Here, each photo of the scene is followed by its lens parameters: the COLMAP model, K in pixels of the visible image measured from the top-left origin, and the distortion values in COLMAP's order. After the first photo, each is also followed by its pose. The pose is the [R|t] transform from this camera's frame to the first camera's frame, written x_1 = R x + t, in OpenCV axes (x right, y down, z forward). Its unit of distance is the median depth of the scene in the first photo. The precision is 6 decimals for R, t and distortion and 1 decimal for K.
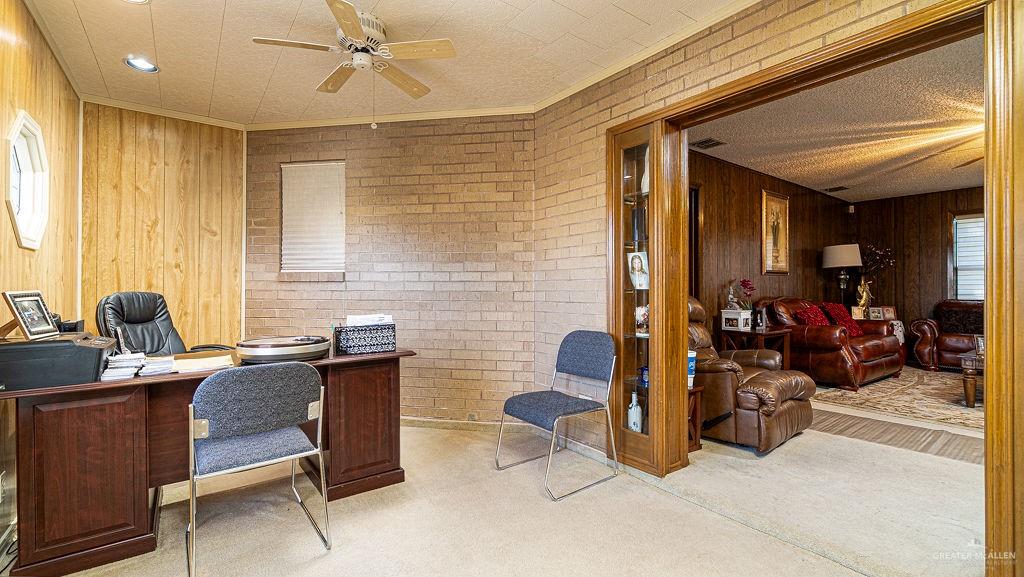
lens RADIAL K [[436.2, 0, 509.4], [0, 436.2, 286.0], [0, 0, 1]] dist [0.001482, -0.000015]
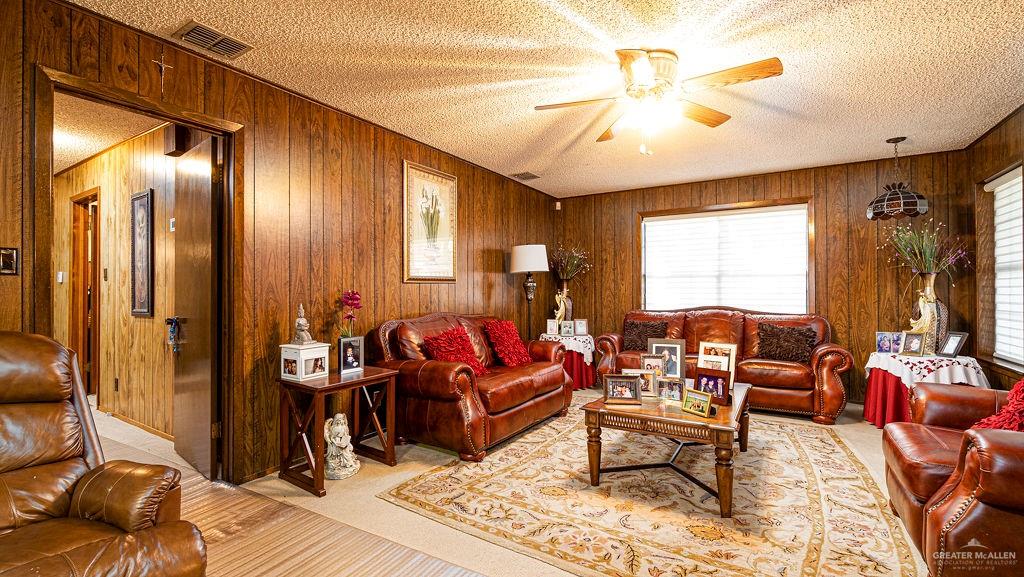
lens RADIAL K [[436.2, 0, 510.8], [0, 436.2, 287.2], [0, 0, 1]] dist [0.001482, -0.000015]
pose [[0.925450, -0.001344, 0.378866, 0.427912], [0.000925, 0.999999, 0.001287, -0.017320], [-0.378867, -0.000840, 0.925451, 0.267934]]
